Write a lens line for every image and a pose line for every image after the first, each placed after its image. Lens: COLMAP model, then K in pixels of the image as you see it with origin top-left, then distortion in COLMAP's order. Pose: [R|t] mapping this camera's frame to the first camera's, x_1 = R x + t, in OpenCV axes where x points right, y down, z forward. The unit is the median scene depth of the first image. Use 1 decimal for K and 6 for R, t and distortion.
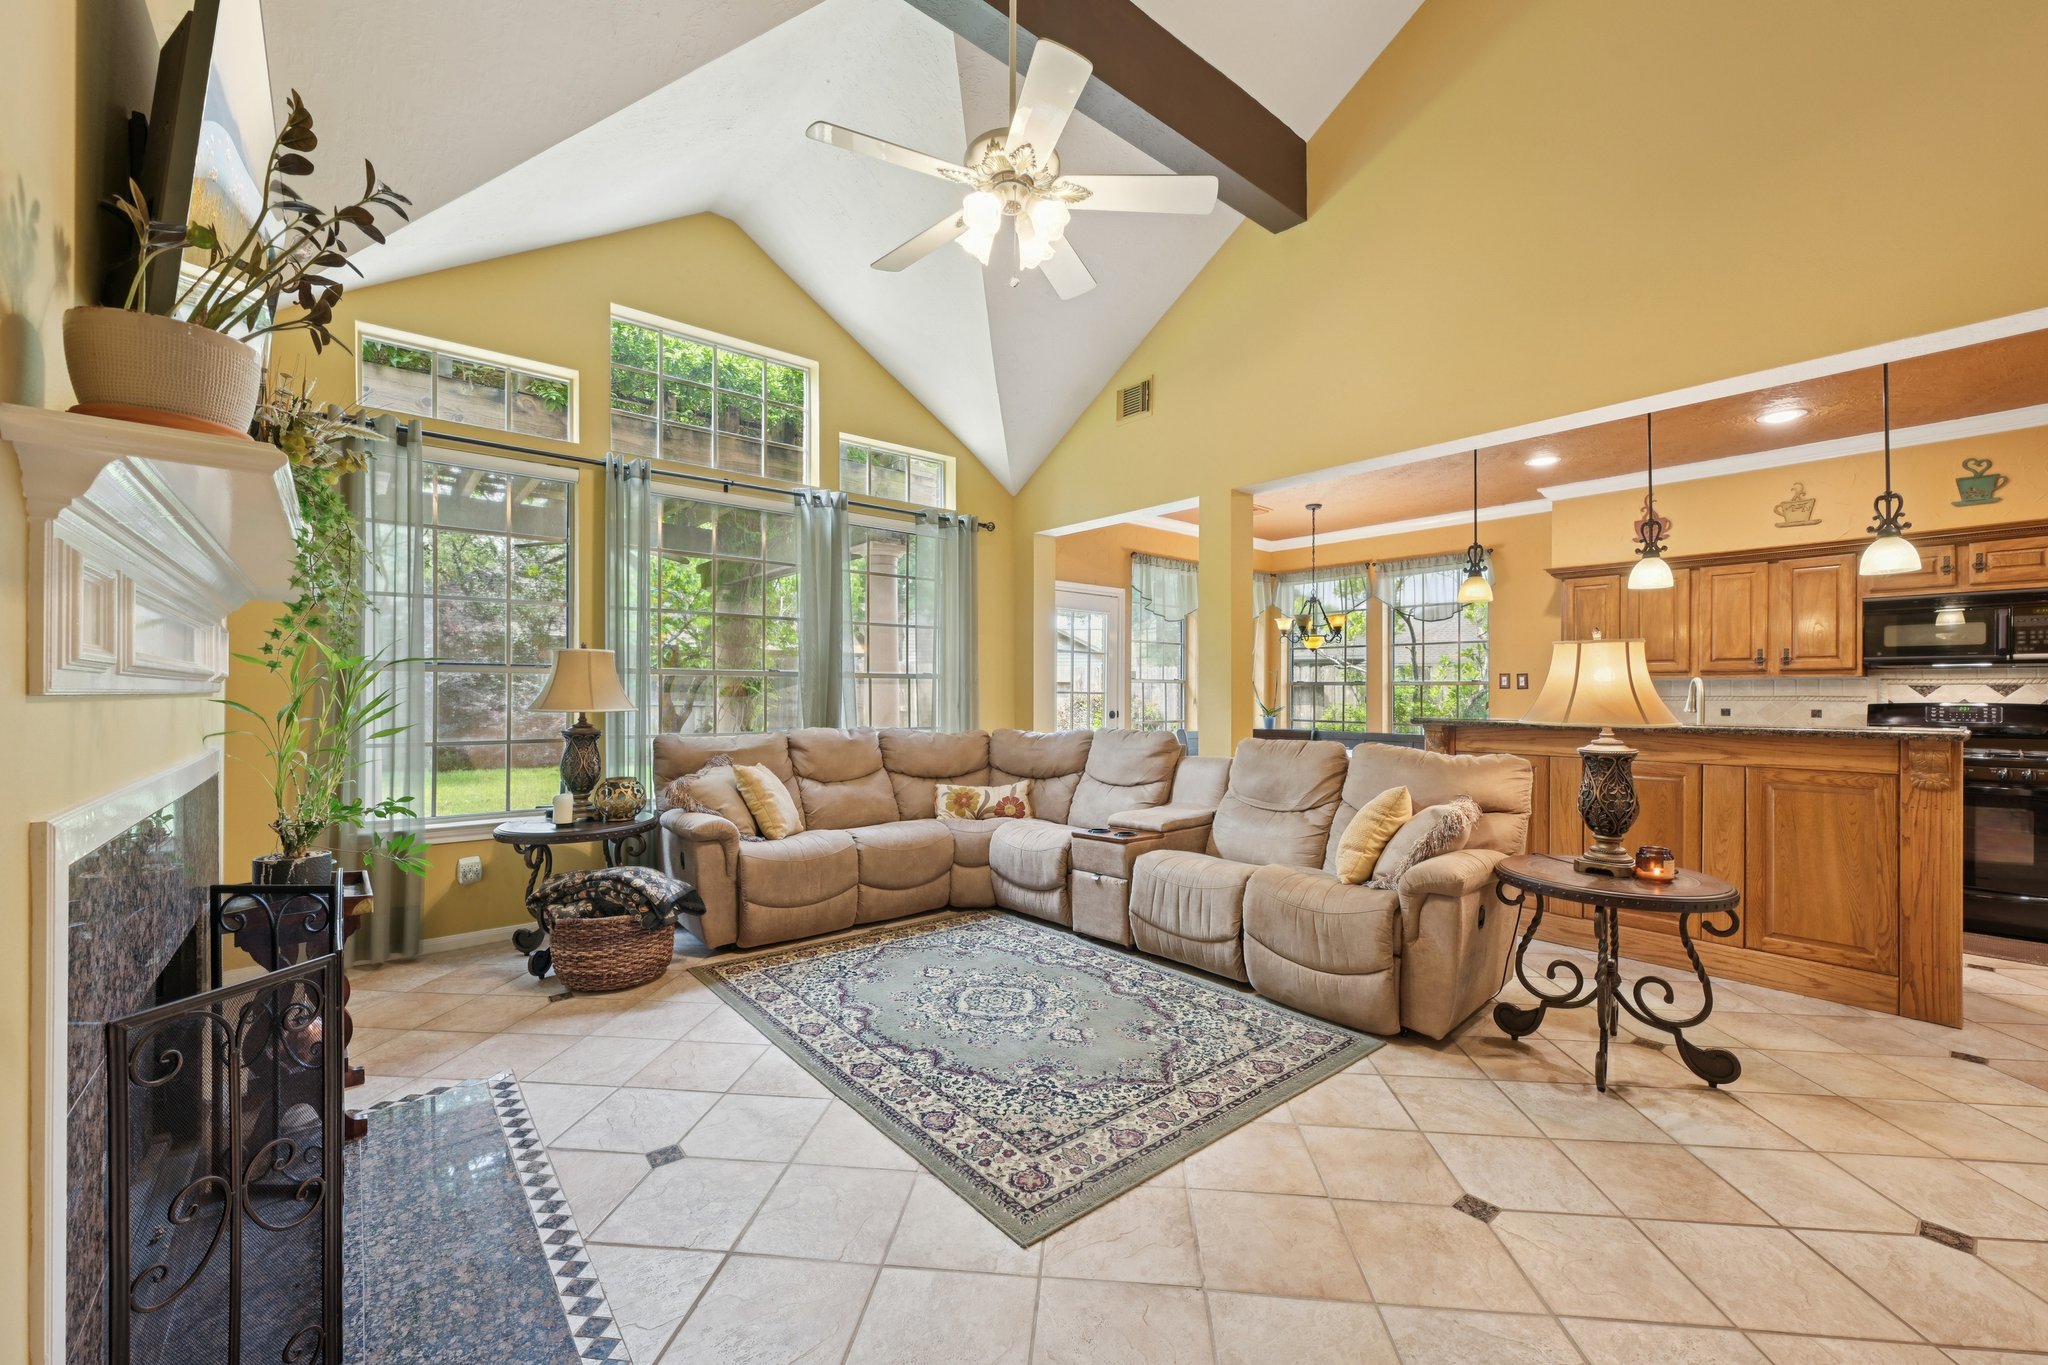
lens RADIAL K [[814.2, 0, 1028.3], [0, 814.2, 690.7], [0, 0, 1]] dist [-0.000854, 0.000102]
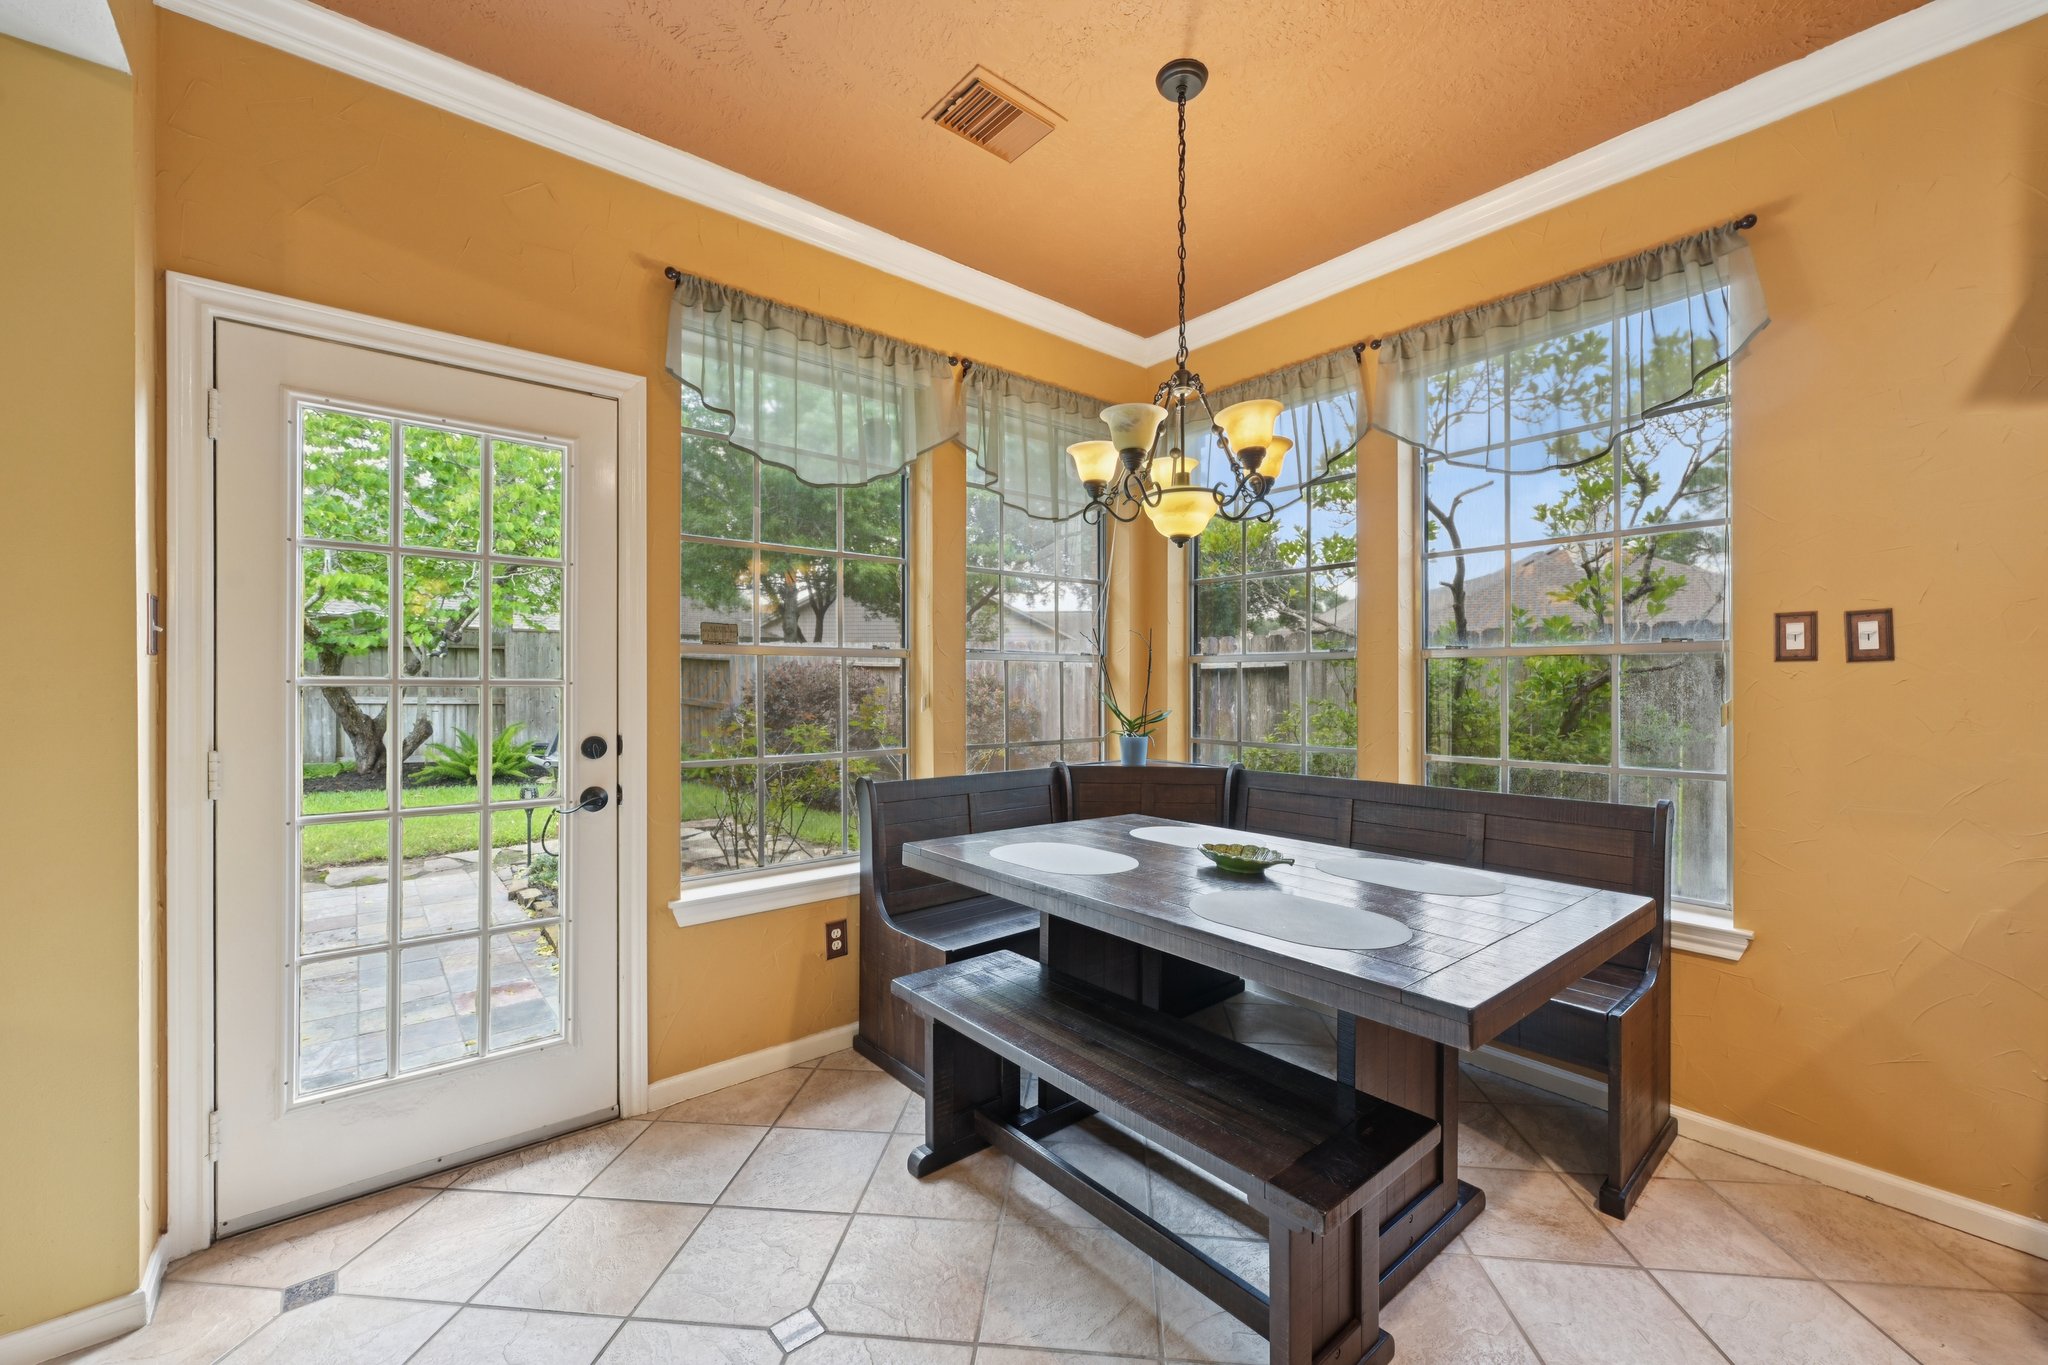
lens RADIAL K [[814.2, 0, 1031.3], [0, 814.2, 688.0], [0, 0, 1]] dist [-0.000854, 0.000102]
pose [[0.999982, -0.005984, 0.000359, 0.446927], [0.005980, 0.999941, 0.009057, 0.004809], [-0.000413, -0.009055, 0.999959, 1.052153]]
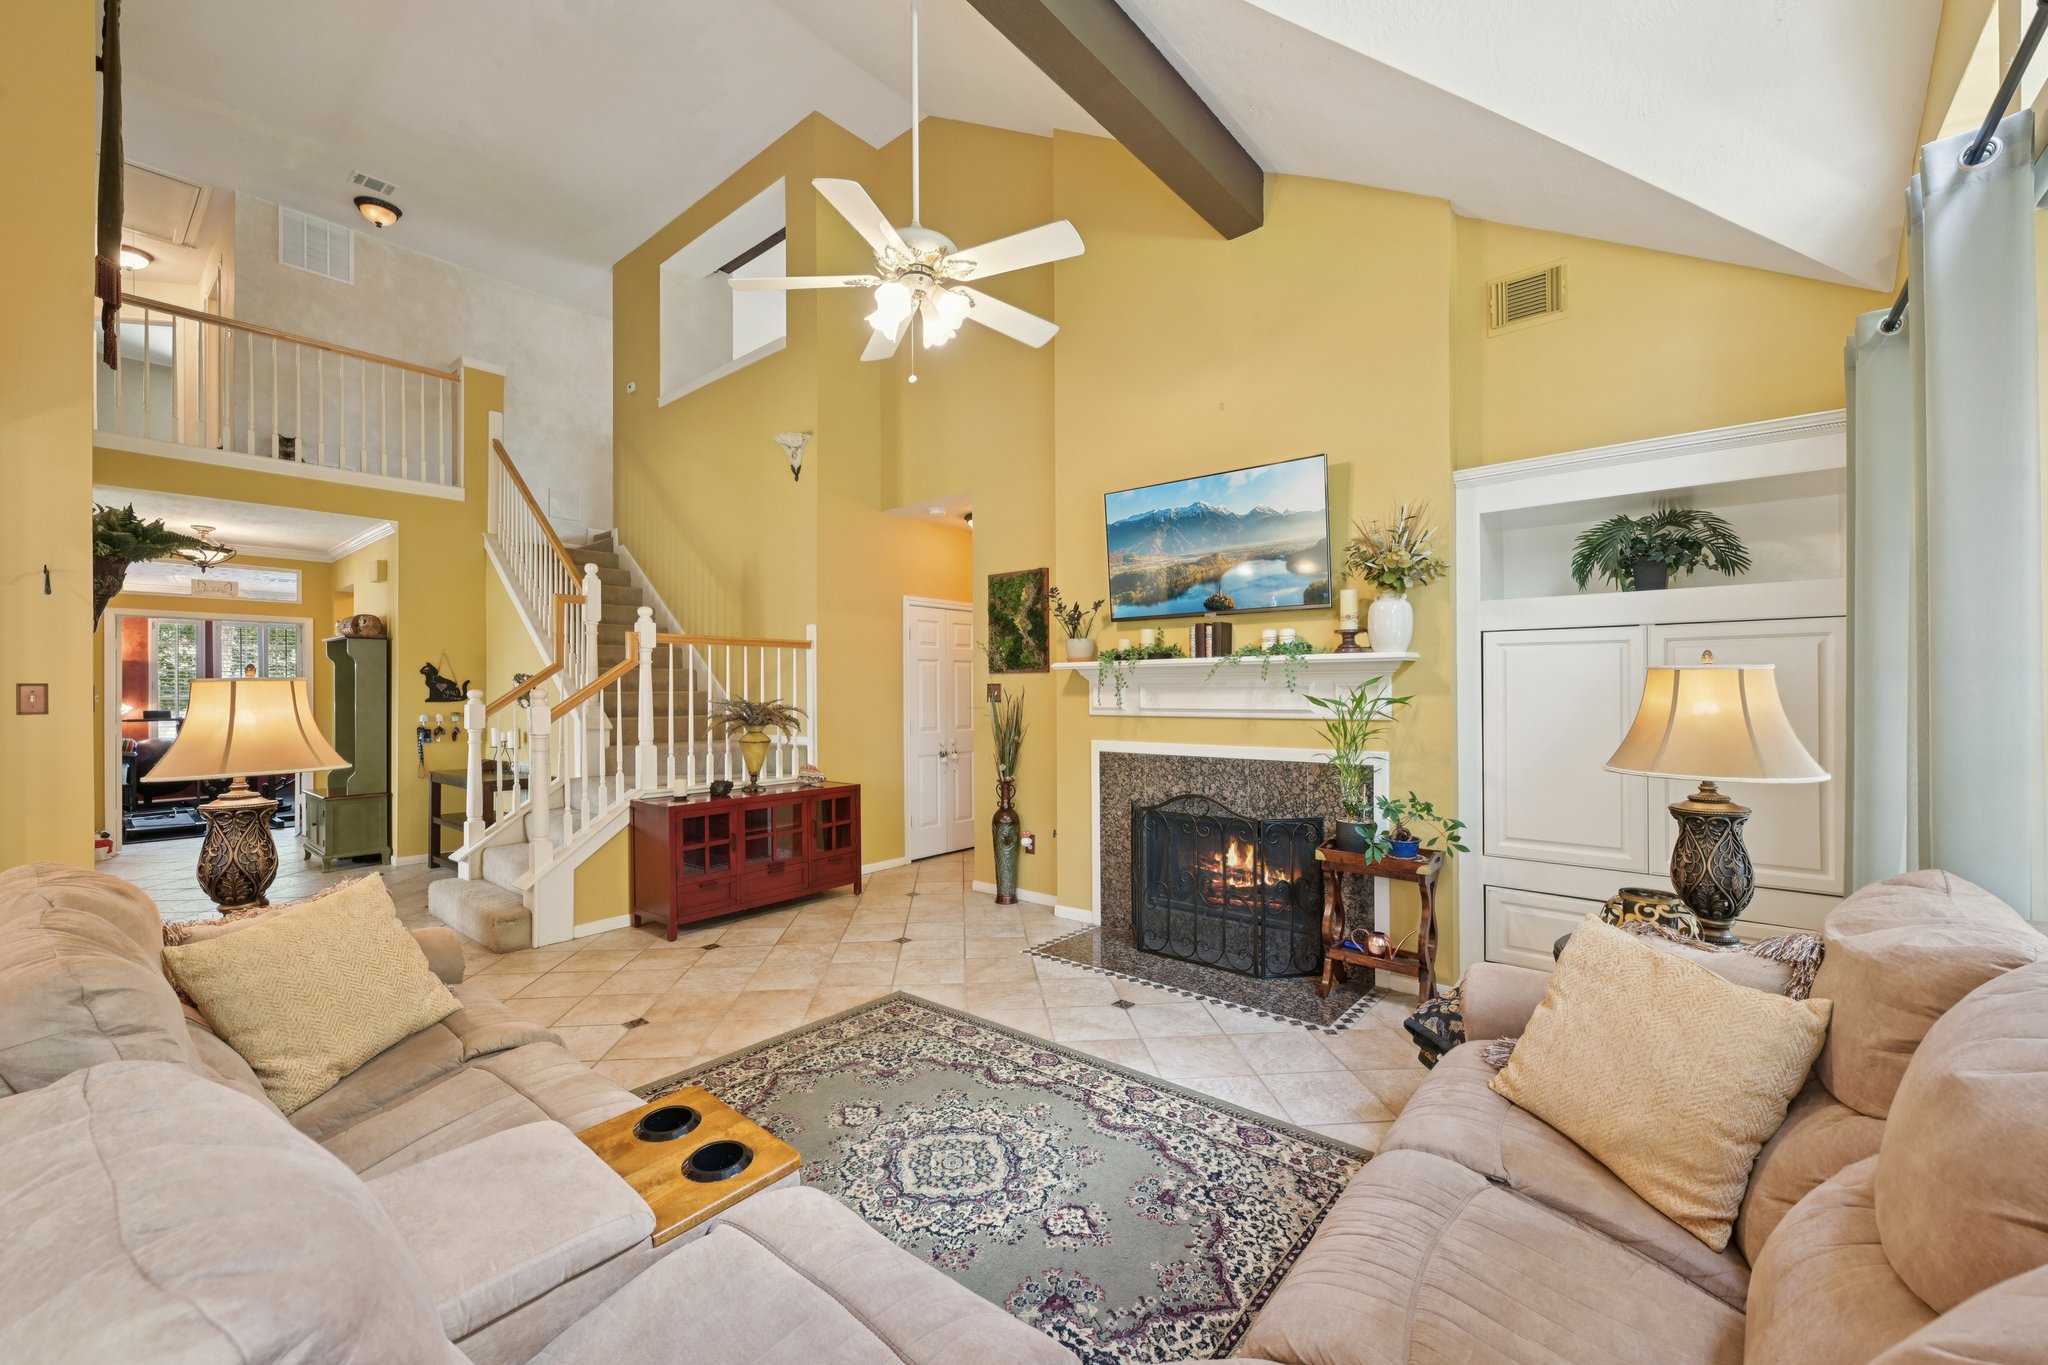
lens RADIAL K [[814.2, 0, 1028.3], [0, 814.2, 685.4], [0, 0, 1]] dist [-0.000854, 0.000102]
pose [[-0.983967, 0.000911, -0.178346, 0.017411], [0.002828, 0.999941, -0.010495, -0.027885], [0.178326, -0.010831, -0.983912, 1.304557]]
